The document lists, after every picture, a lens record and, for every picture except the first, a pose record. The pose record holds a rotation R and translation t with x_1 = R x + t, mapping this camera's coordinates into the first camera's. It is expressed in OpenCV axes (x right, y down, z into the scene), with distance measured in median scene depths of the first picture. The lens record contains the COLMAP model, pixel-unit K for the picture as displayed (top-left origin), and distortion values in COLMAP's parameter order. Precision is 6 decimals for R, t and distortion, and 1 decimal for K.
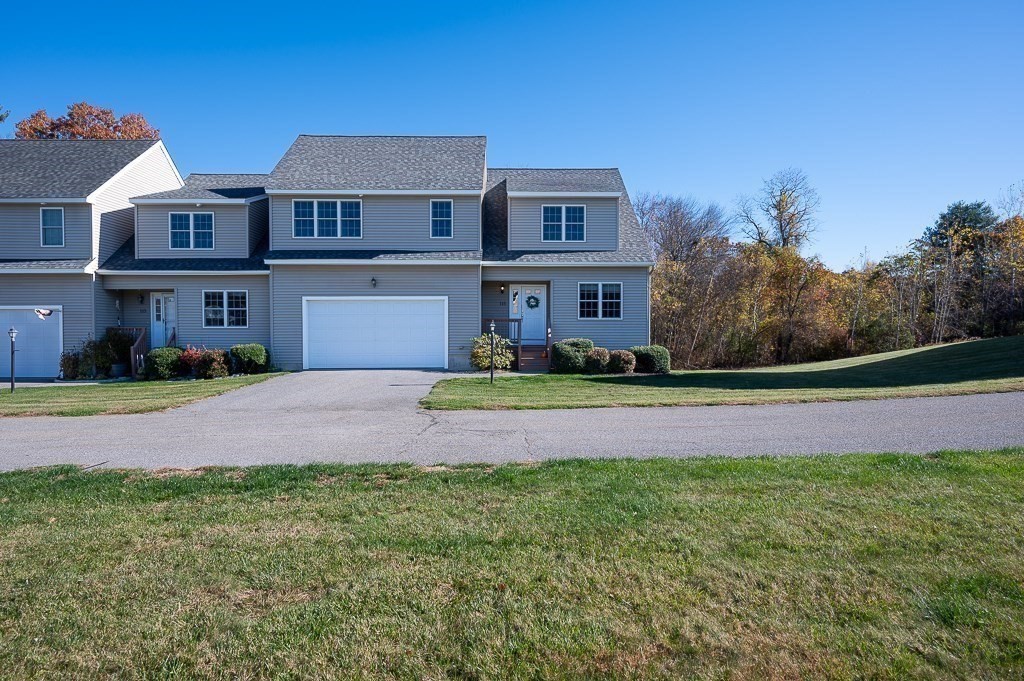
lens RADIAL K [[589.1, 0, 514.7], [0, 589.1, 342.4], [0, 0, 1]] dist [0.009705, 0.001642]
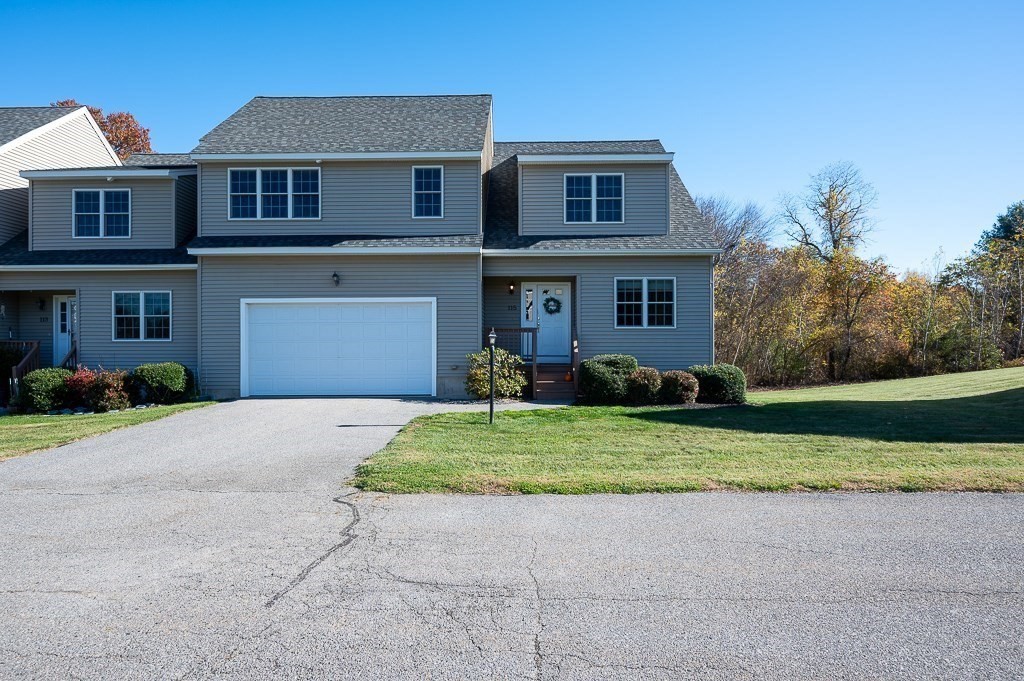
lens RADIAL K [[589.1, 0, 508.9], [0, 589.1, 341.3], [0, 0, 1]] dist [0.009705, 0.001642]
pose [[0.999147, -0.002324, -0.041229, 0.006770], [0.001284, 0.999681, -0.025233, -0.004720], [0.041274, 0.025159, 0.998831, 0.269977]]
